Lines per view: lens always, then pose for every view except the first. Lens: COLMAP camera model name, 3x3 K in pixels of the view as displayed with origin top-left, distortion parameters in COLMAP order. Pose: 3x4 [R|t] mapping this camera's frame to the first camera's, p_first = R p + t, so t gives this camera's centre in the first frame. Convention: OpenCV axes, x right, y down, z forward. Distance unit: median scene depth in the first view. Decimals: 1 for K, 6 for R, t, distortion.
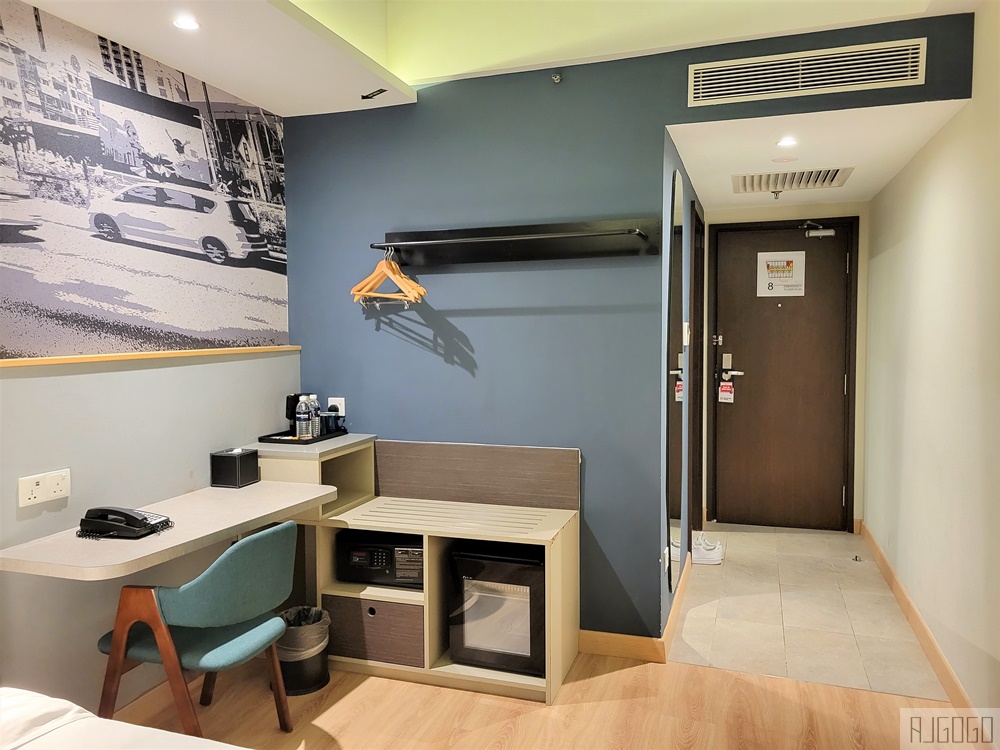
lens RADIAL K [[758.9, 0, 500.0], [0, 758.9, 375.0], [0, 0, 1]] dist [0.049779, -0.035040]
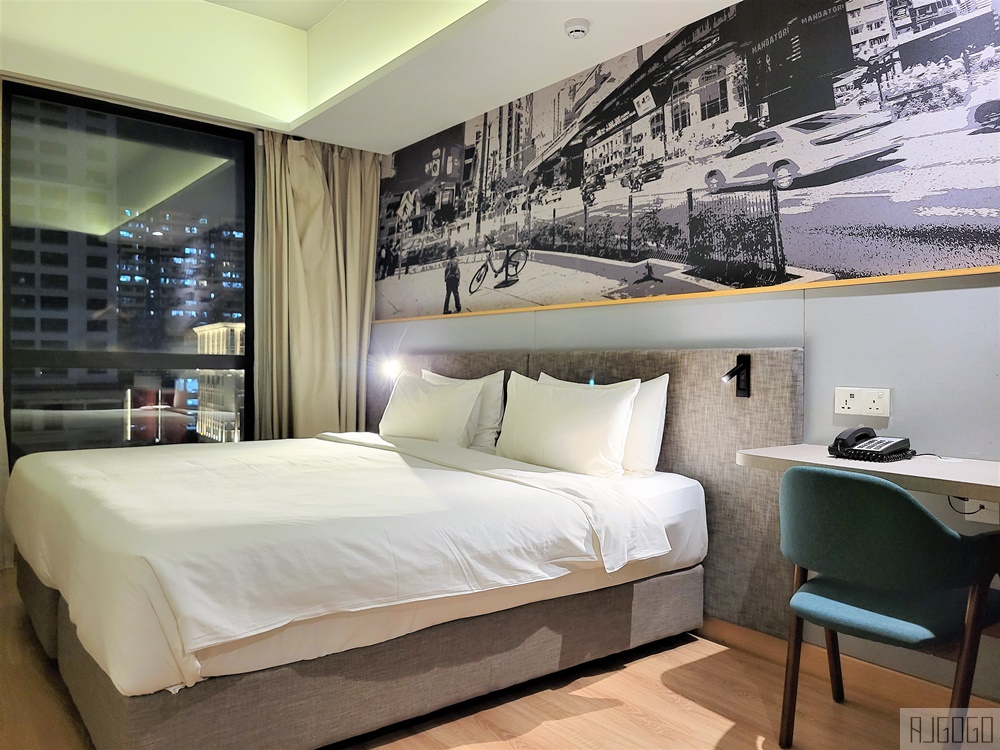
lens RADIAL K [[759.2, 0, 493.2], [0, 759.2, 380.7], [0, 0, 1]] dist [0.048548, -0.035091]
pose [[-0.559723, 0.017169, -0.828502, 0.524403], [-0.058116, 0.996510, 0.059914, 0.080468], [0.826639, 0.081684, -0.556772, 1.109197]]
